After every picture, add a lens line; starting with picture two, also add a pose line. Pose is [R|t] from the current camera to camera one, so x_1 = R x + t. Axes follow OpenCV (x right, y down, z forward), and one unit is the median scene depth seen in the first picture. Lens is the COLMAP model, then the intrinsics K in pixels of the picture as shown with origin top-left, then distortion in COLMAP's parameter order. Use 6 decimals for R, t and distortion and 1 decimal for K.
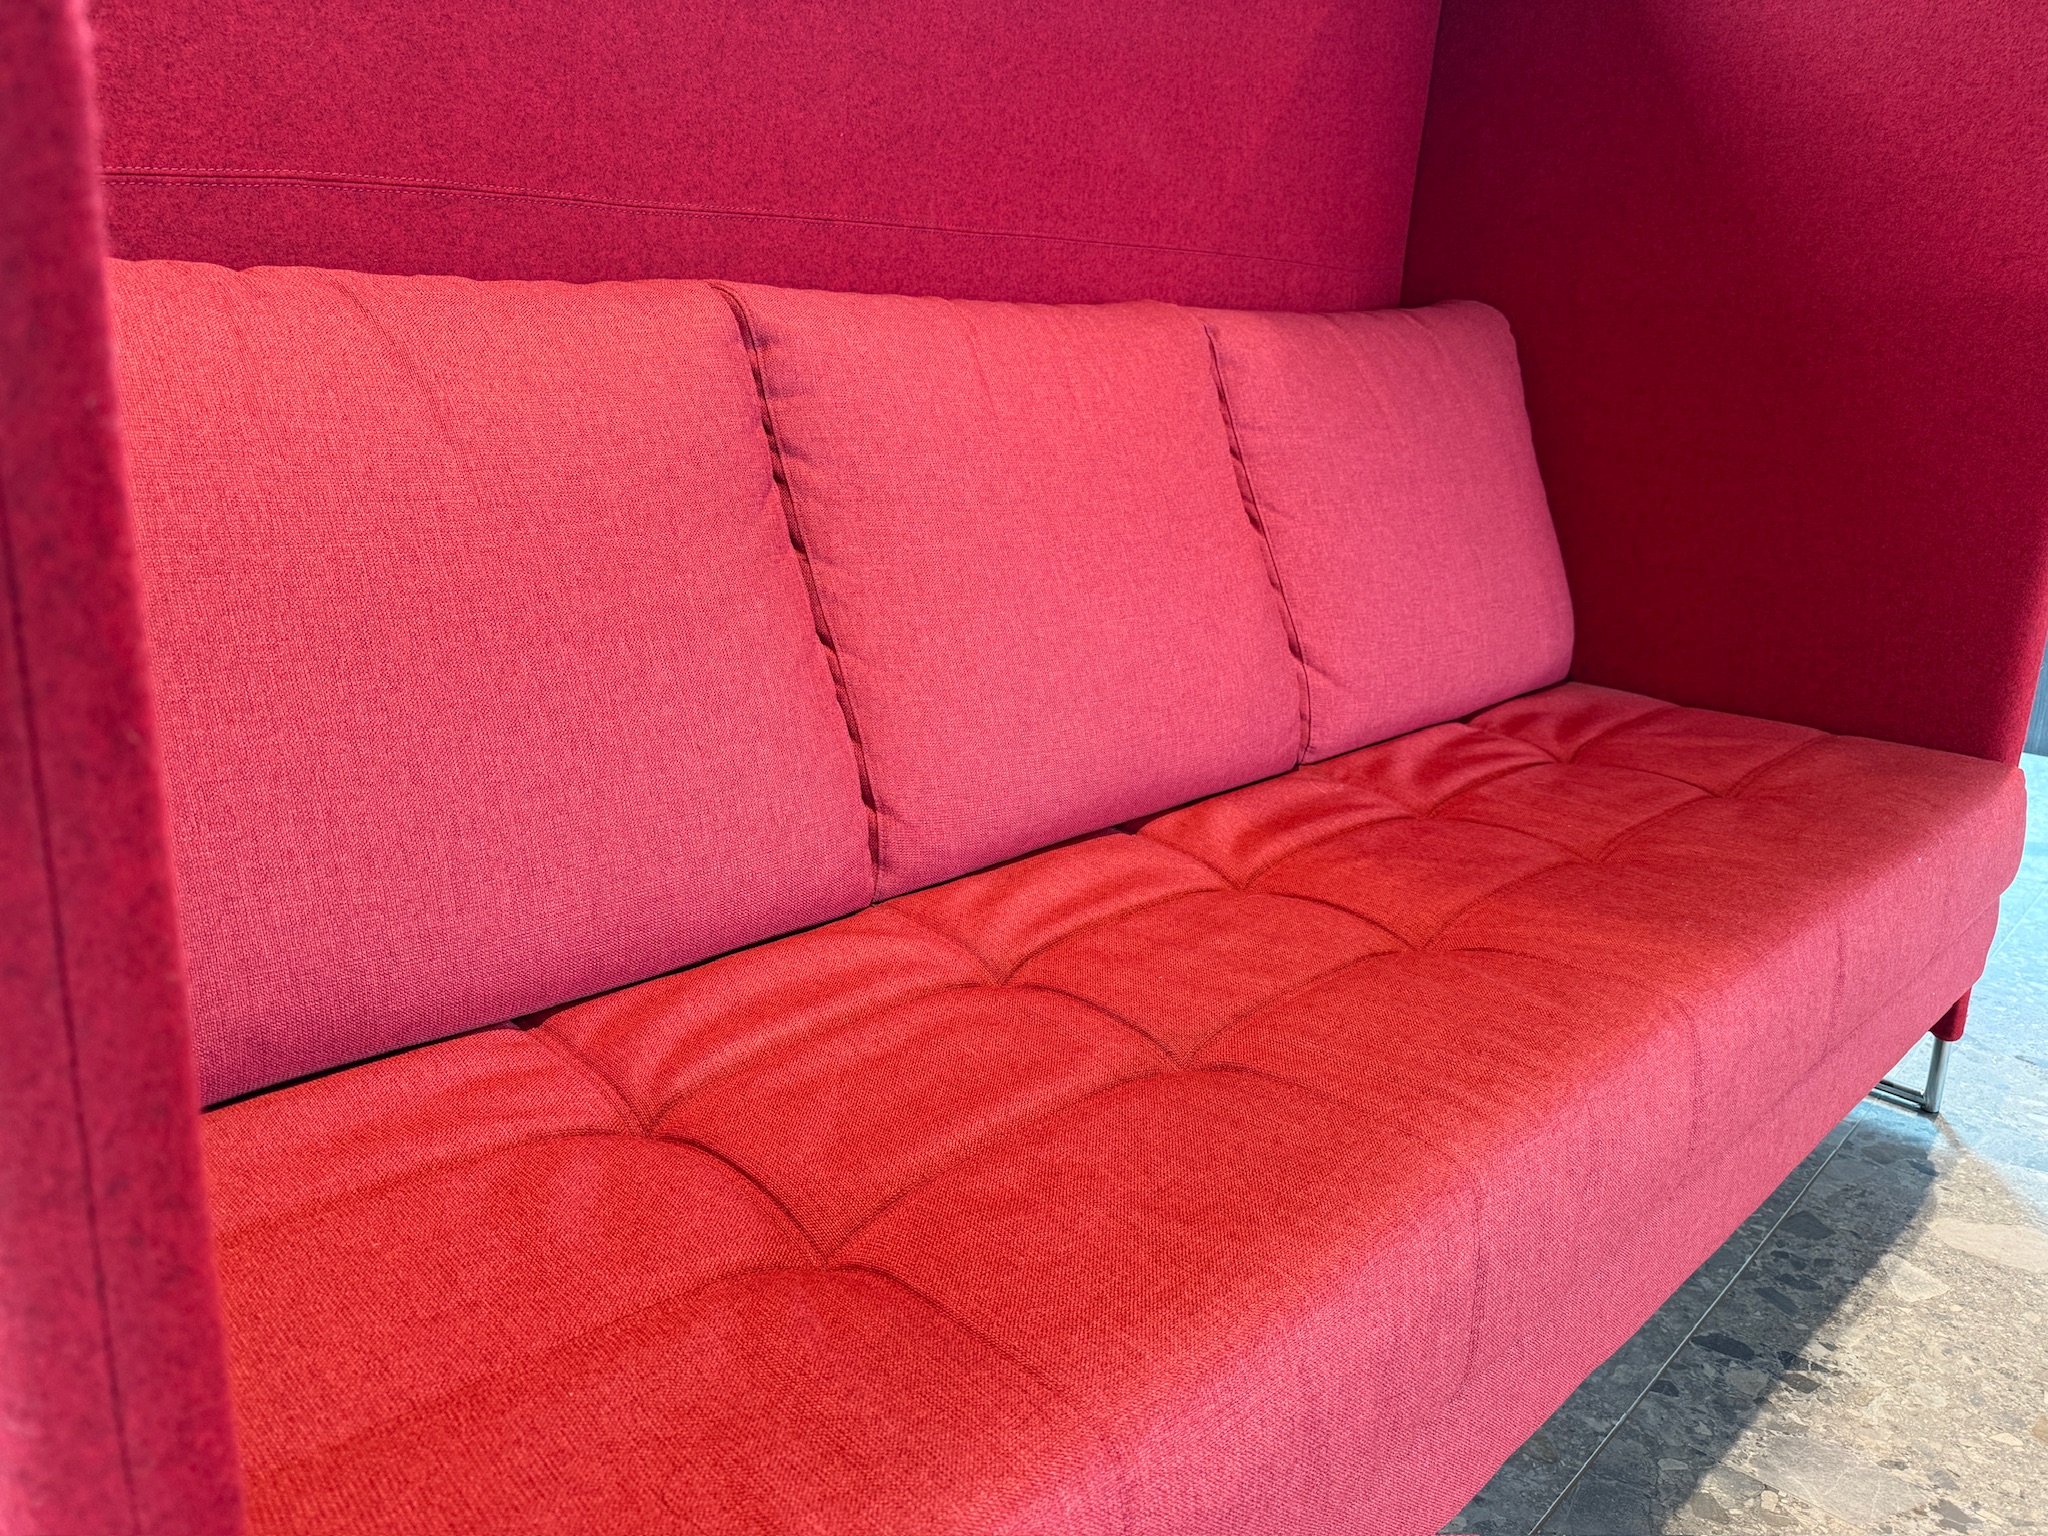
lens RADIAL K [[1465.6, 0, 1021.2], [0, 1465.6, 767.6], [0, 0, 1]] dist [0.019741, -0.030819]
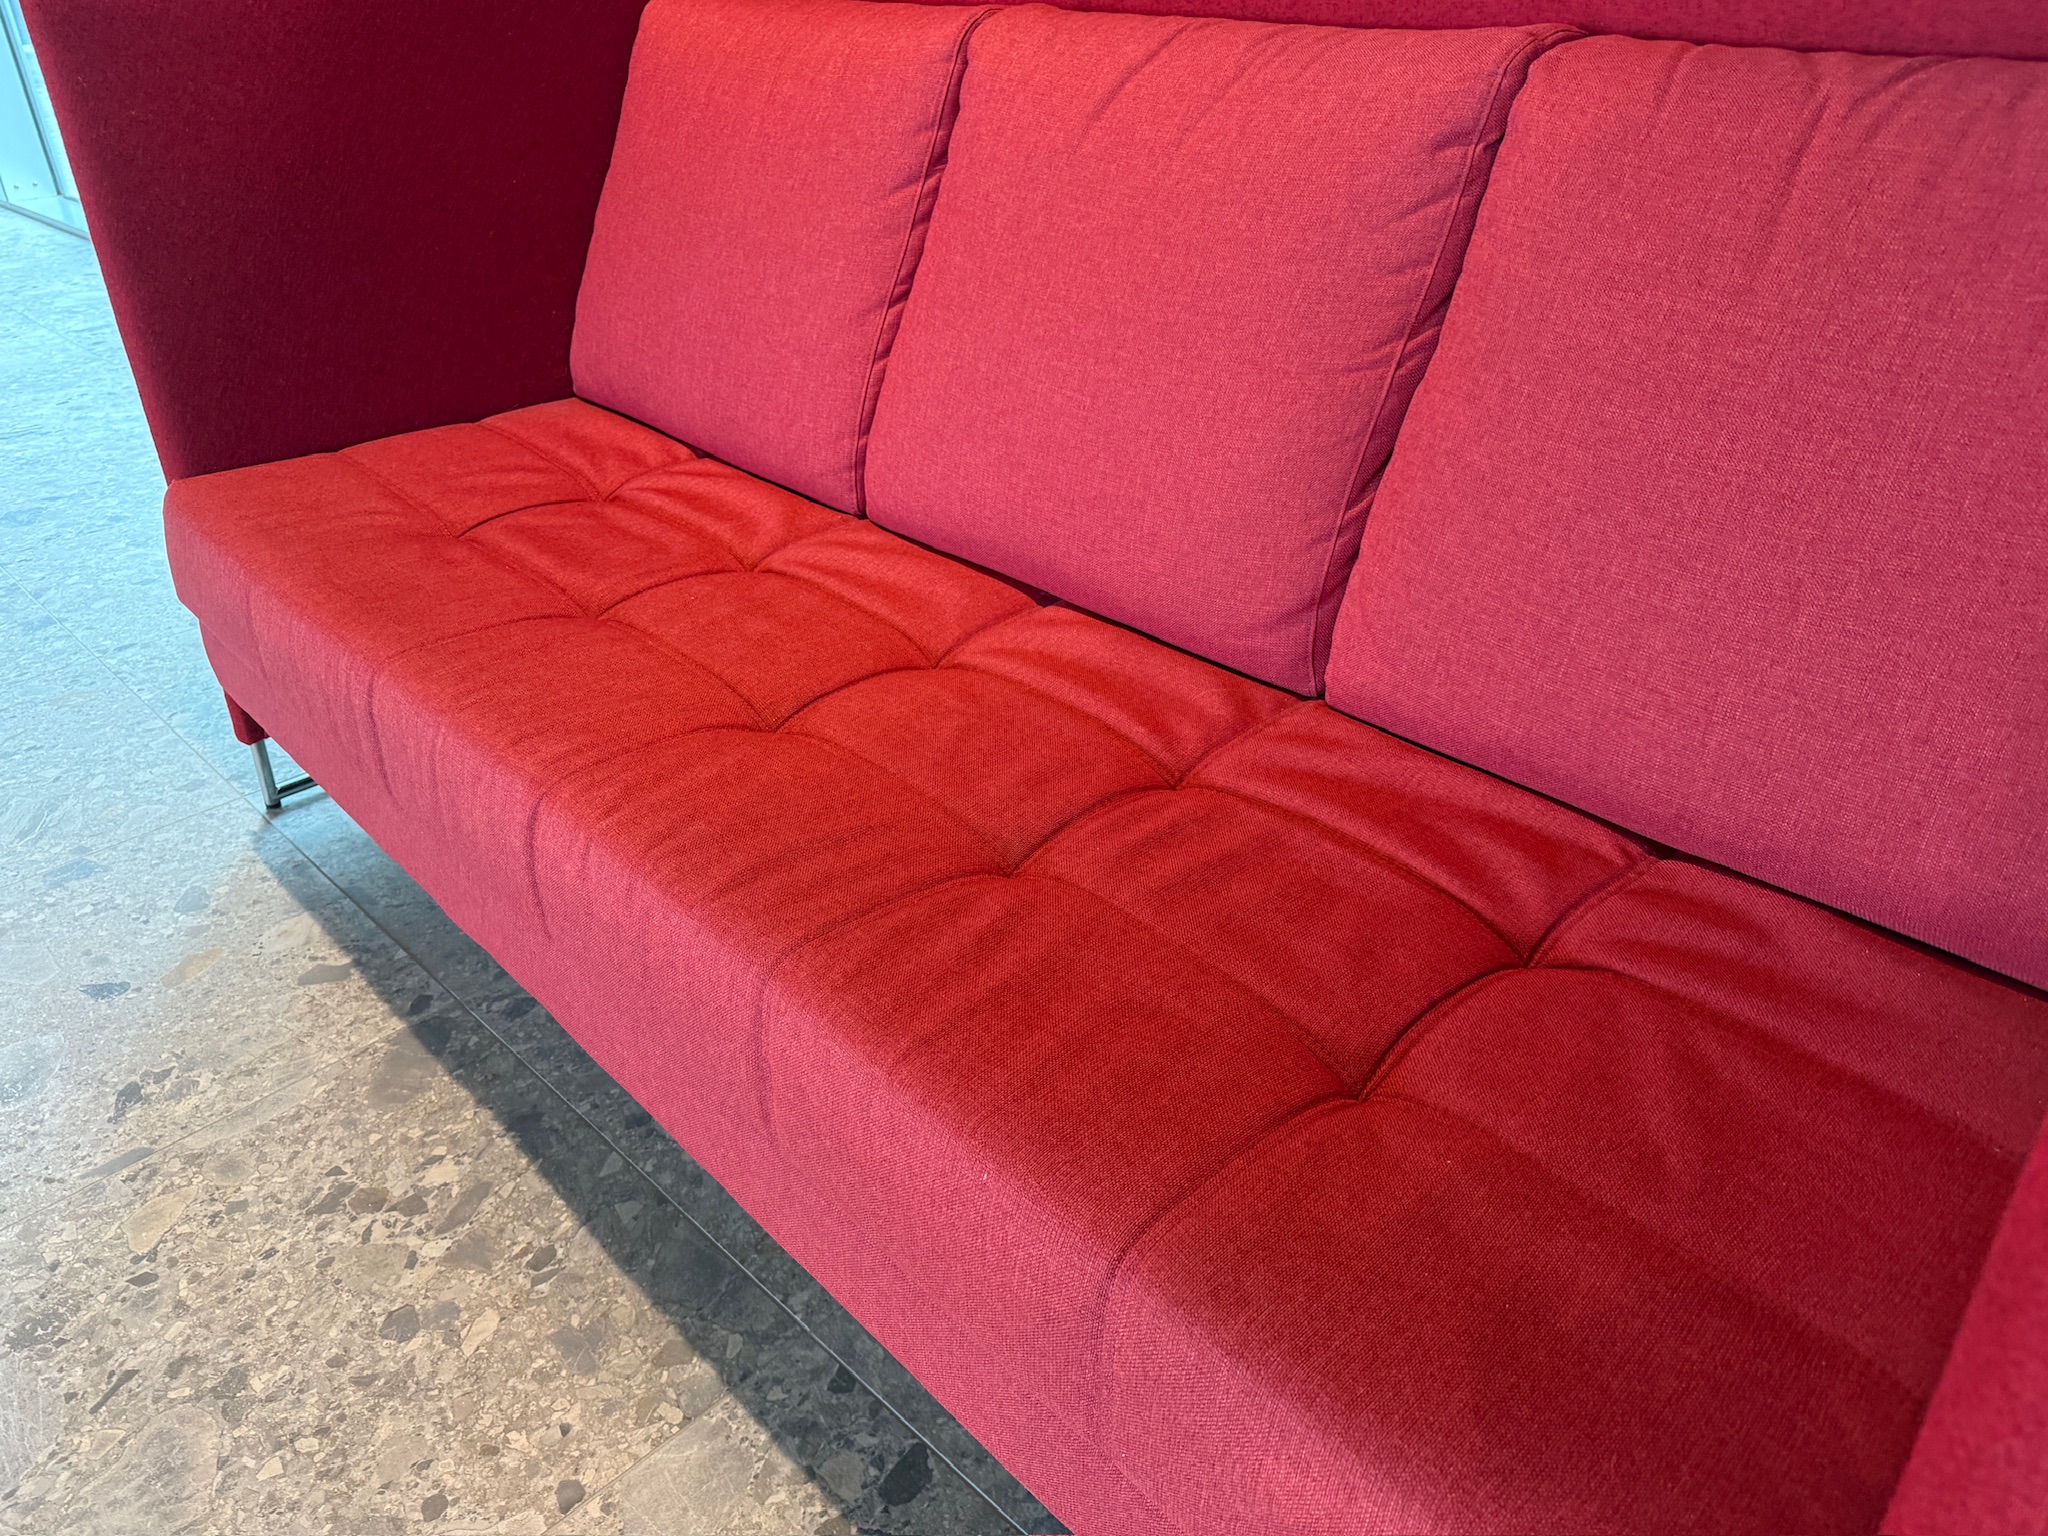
lens RADIAL K [[1465.6, 0, 1015.2], [0, 1465.6, 774.8], [0, 0, 1]] dist [0.019741, -0.030819]
pose [[-0.026906, 0.500997, -0.865030, 1.063949], [-0.261648, 0.831646, 0.489801, -0.365040], [0.964788, 0.239512, 0.108708, 0.951149]]
